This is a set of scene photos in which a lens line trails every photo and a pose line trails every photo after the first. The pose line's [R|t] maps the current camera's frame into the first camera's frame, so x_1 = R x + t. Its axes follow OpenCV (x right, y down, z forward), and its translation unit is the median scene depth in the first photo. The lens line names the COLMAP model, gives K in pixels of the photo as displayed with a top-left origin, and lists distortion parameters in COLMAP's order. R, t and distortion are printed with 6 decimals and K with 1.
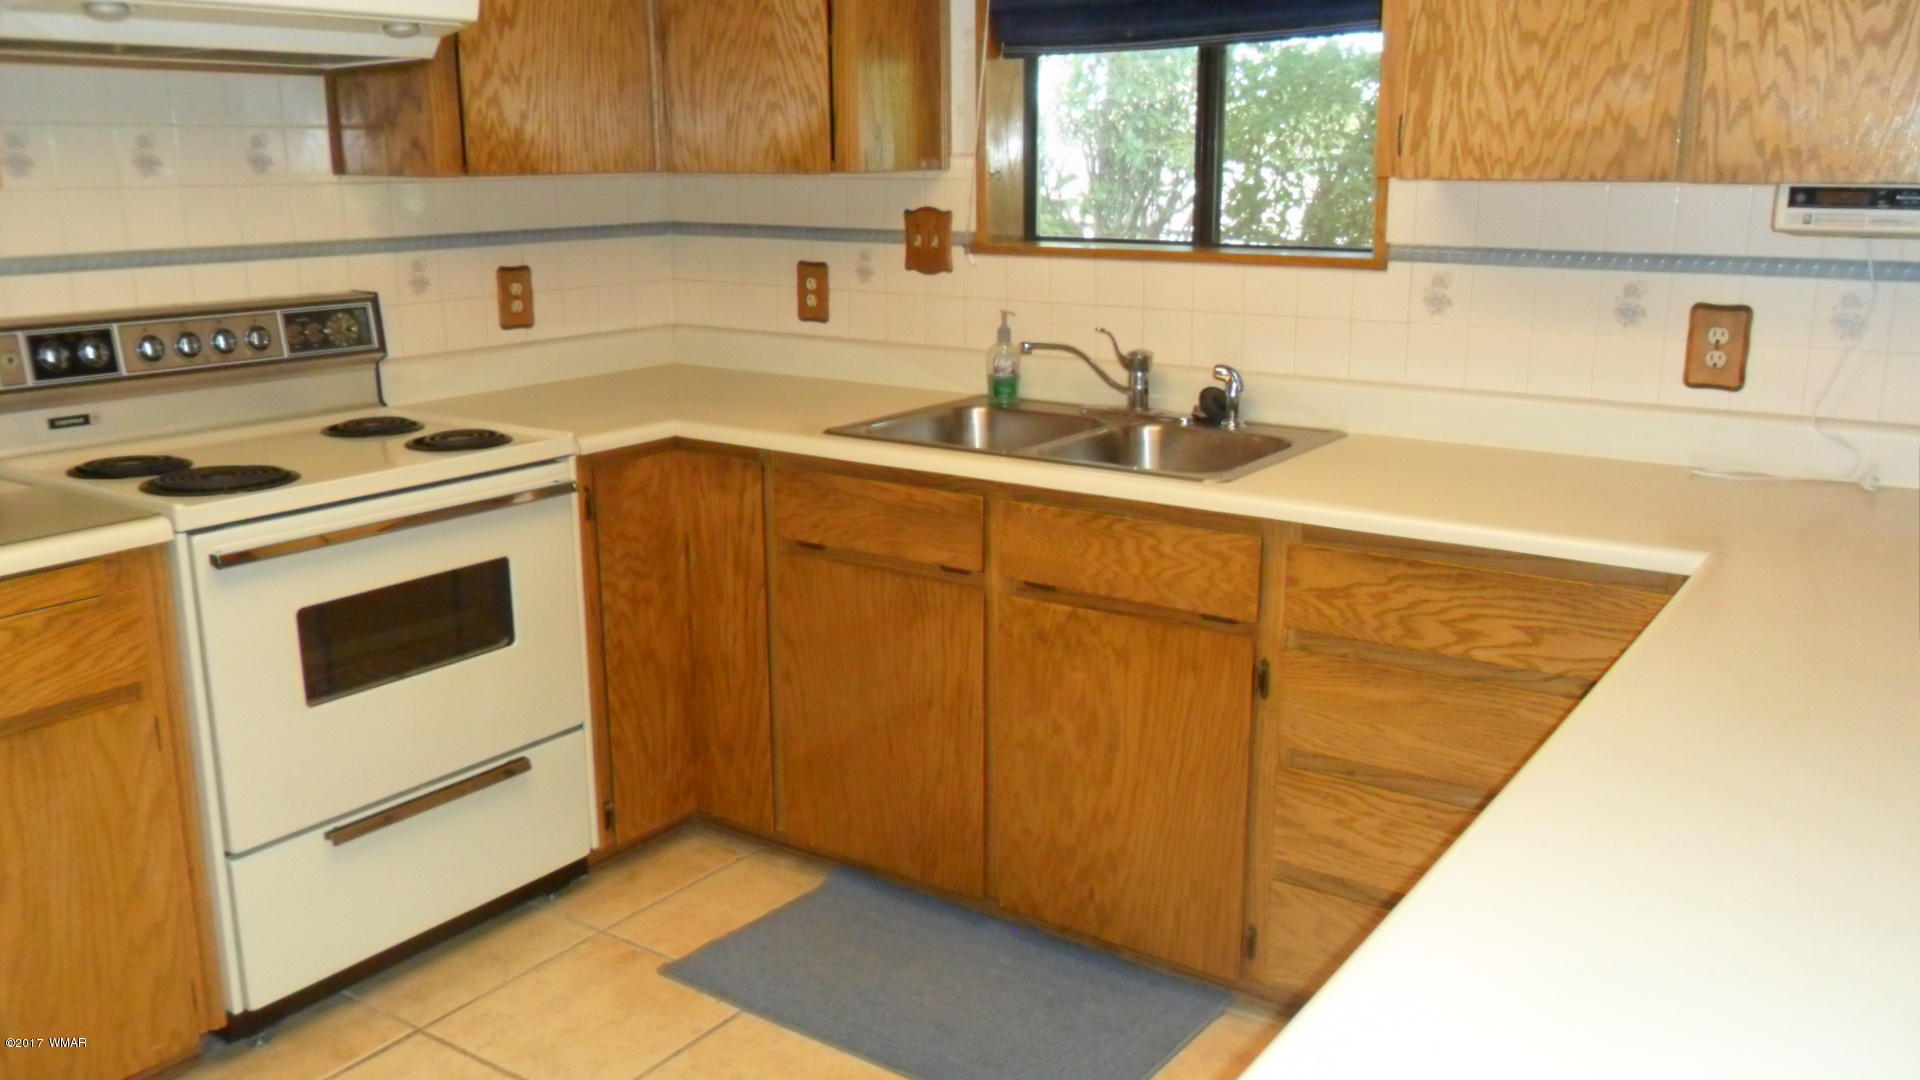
lens RADIAL K [[1572.3, 0, 963.7], [0, 1572.3, 541.6], [0, 0, 1]] dist [-0.026221, 0.031872]
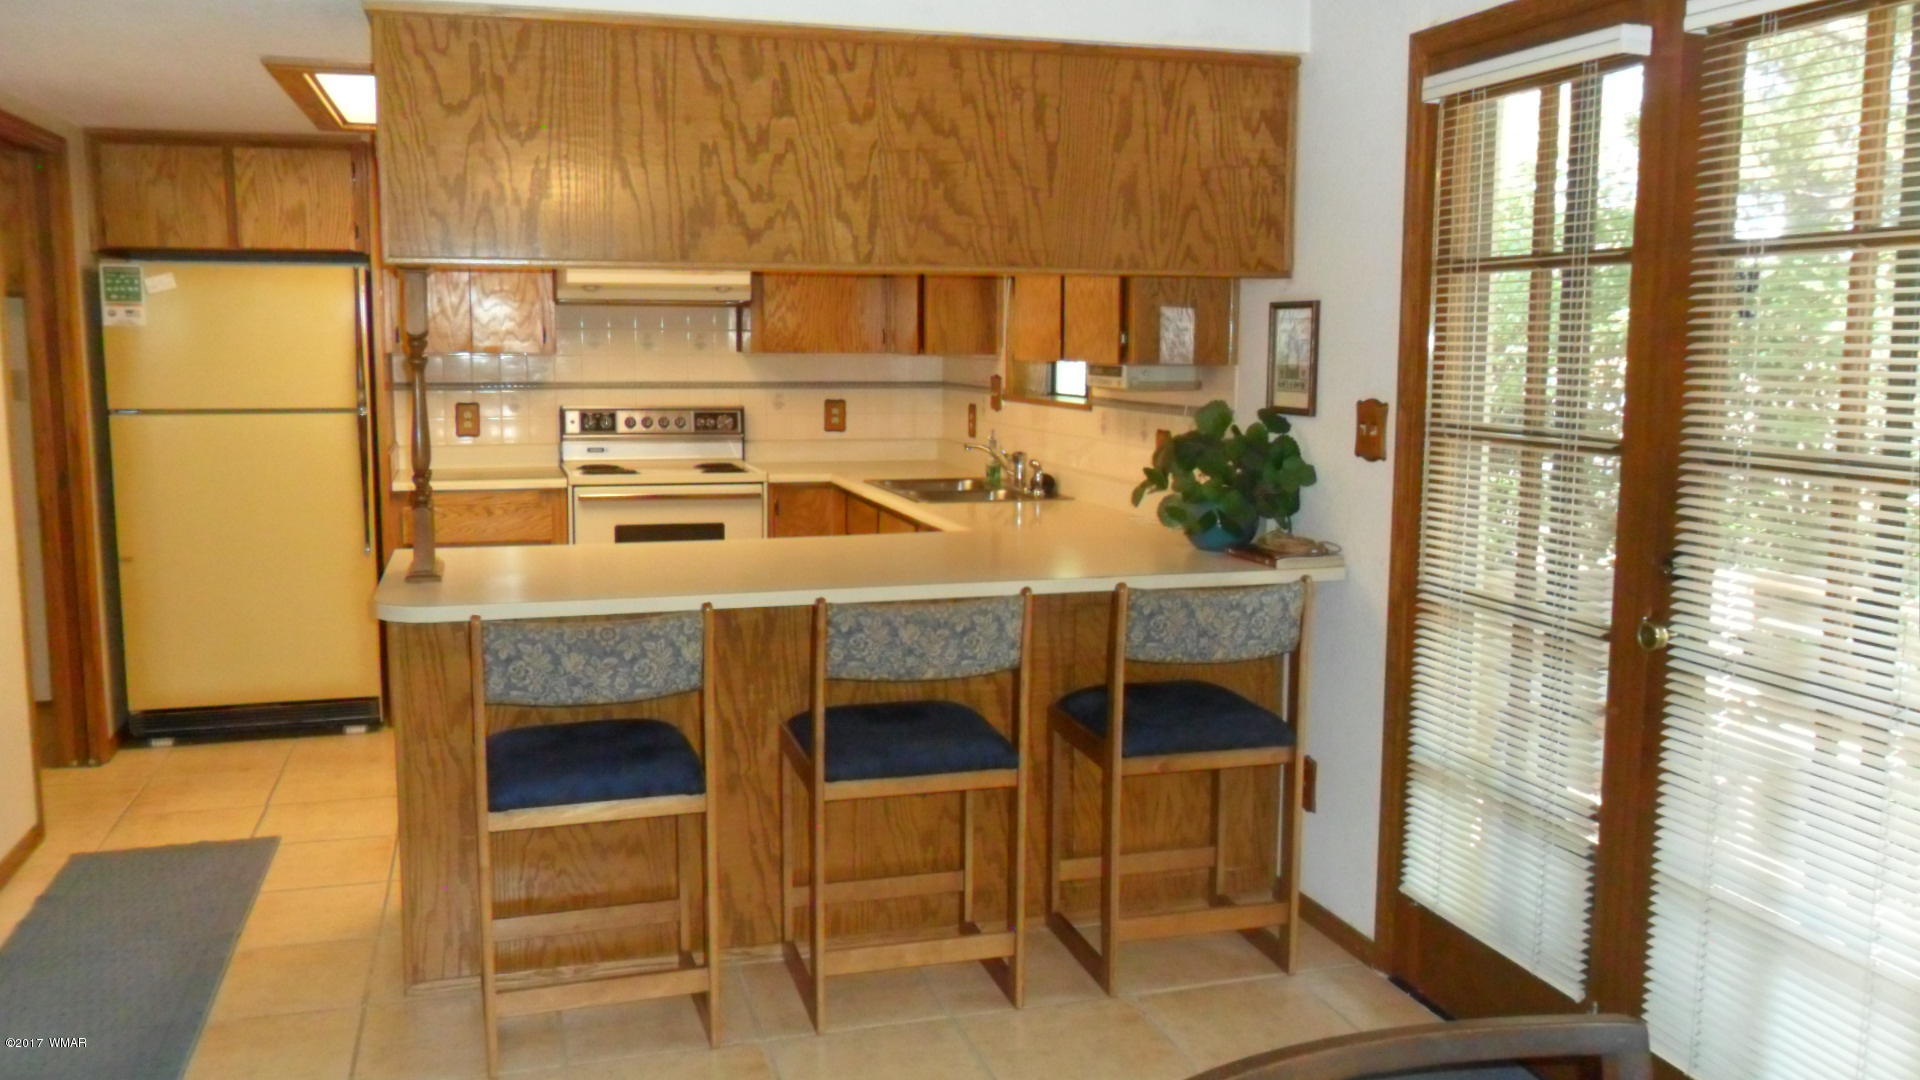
lens RADIAL K [[1572.3, 0, 960.9], [0, 1572.3, 539.9], [0, 0, 1]] dist [-0.026221, 0.031872]
pose [[0.783956, 0.087736, -0.614586, 1.104335], [-0.158889, 0.985347, -0.062013, 0.096396], [0.600140, 0.146266, 0.786409, -0.434093]]
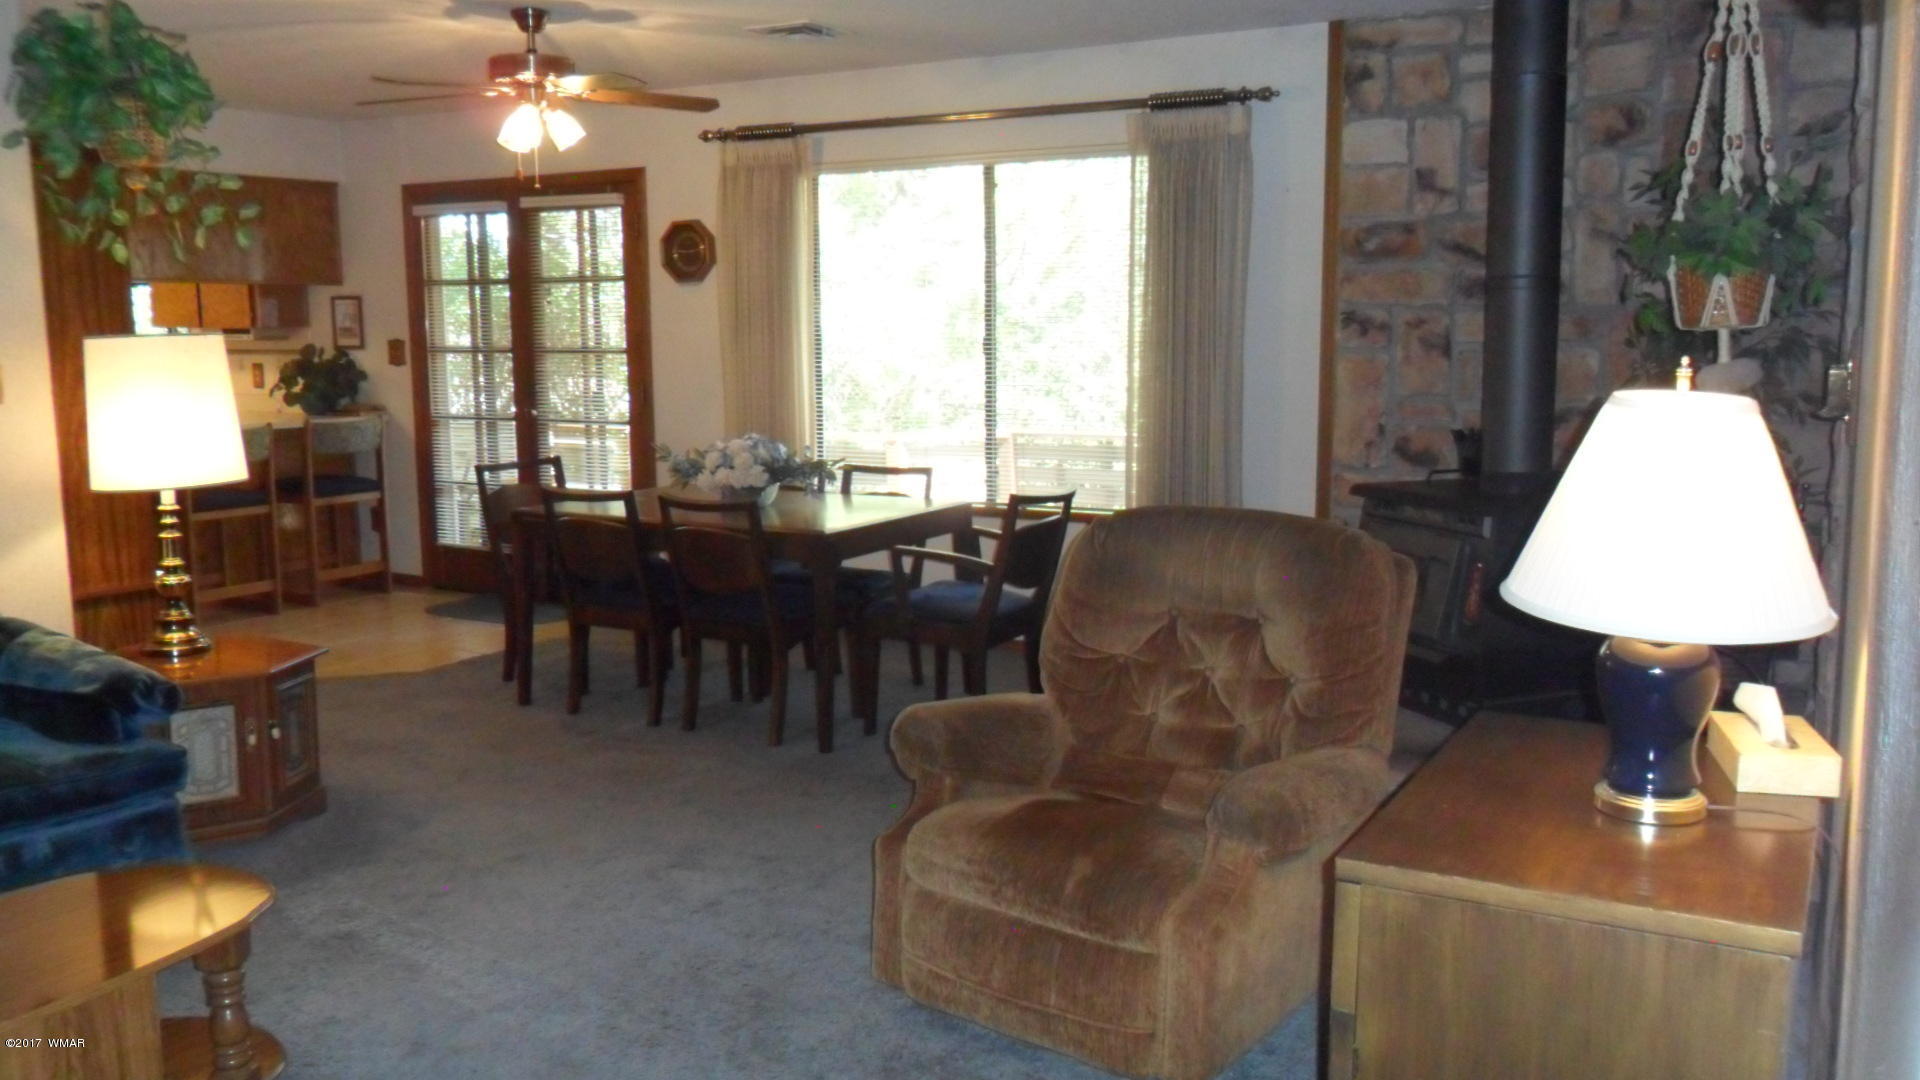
lens RADIAL K [[1572.3, 0, 950.1], [0, 1572.3, 535.5], [0, 0, 1]] dist [-0.026221, 0.031872]
pose [[0.996410, -0.016808, 0.082974, 1.315654], [0.025855, 0.993684, -0.109193, 0.490780], [-0.080615, 0.110946, 0.990551, -1.918168]]
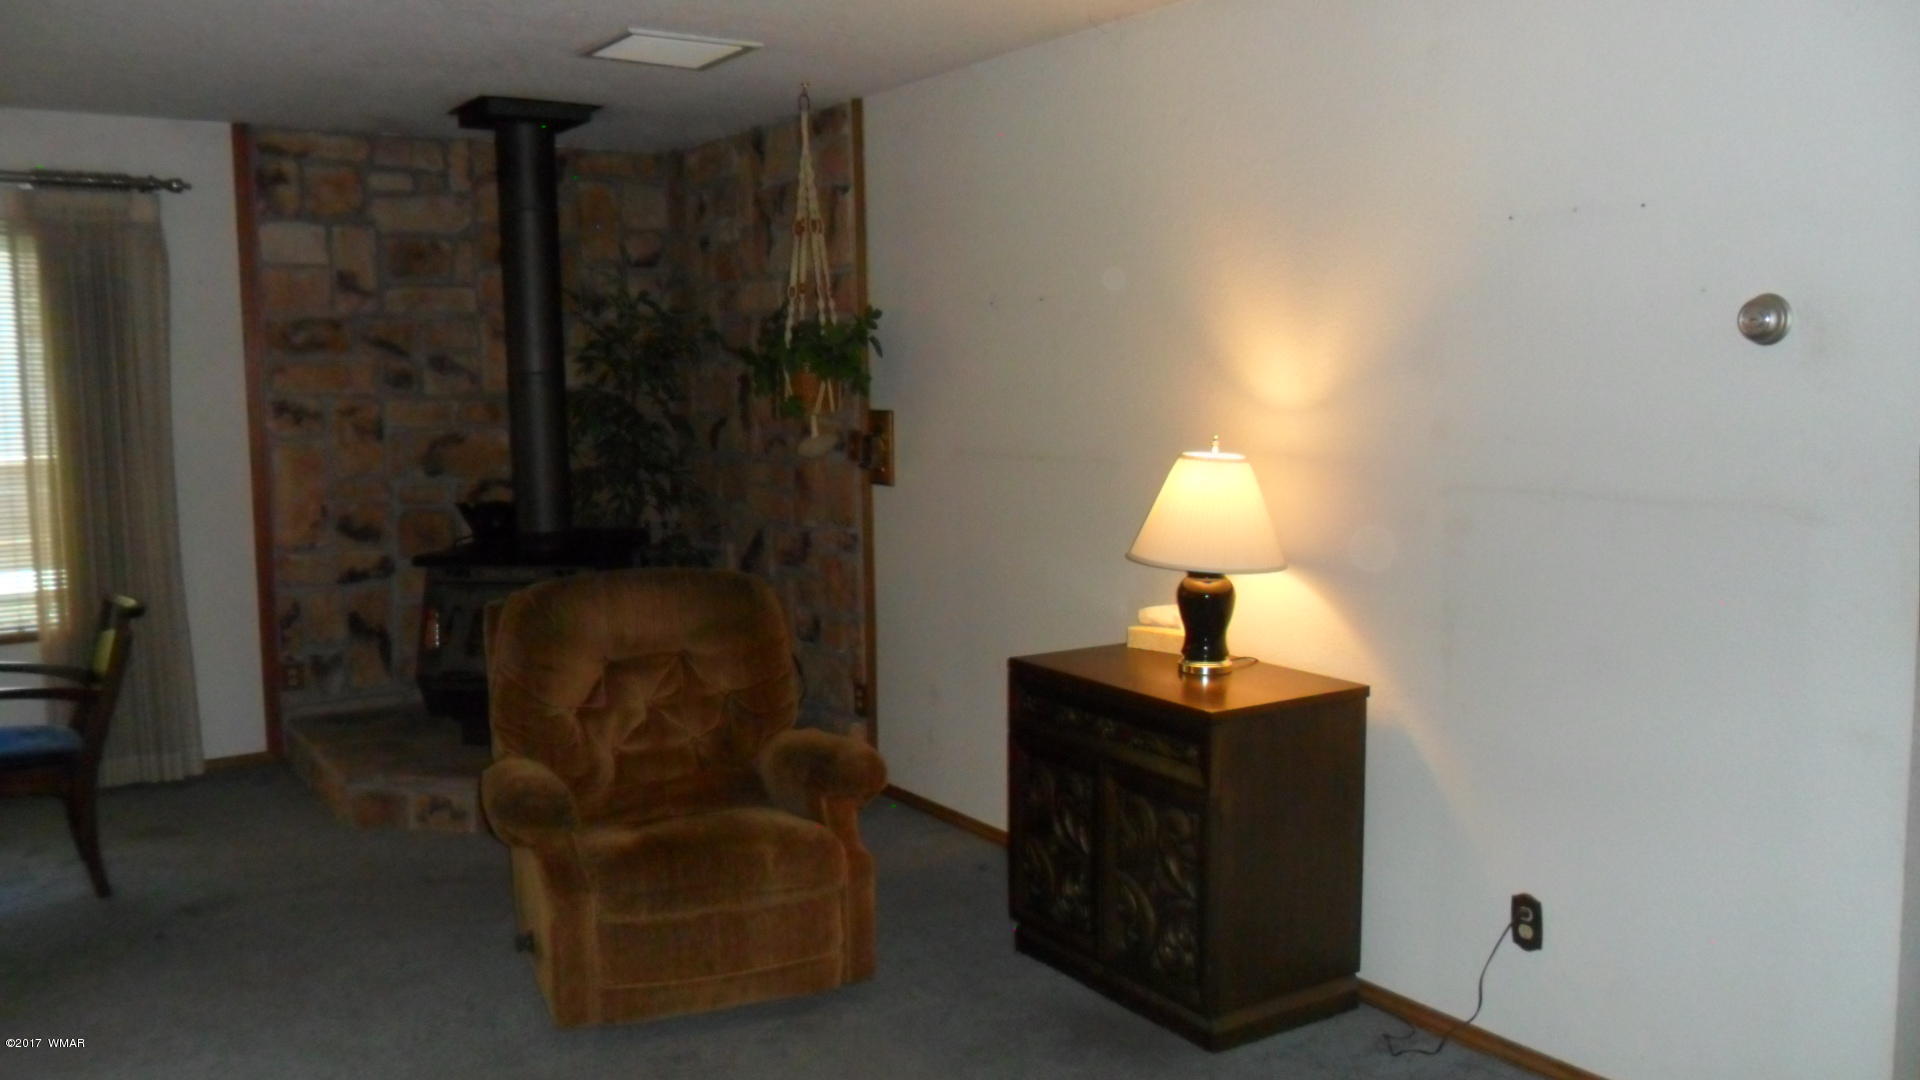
lens RADIAL K [[1572.3, 0, 961.6], [0, 1572.3, 542.7], [0, 0, 1]] dist [-0.026221, 0.031872]
pose [[0.377607, -0.106894, 0.919775, 0.527305], [0.238021, 0.971142, 0.015146, 0.387728], [-0.894851, 0.213206, 0.392153, -1.650459]]
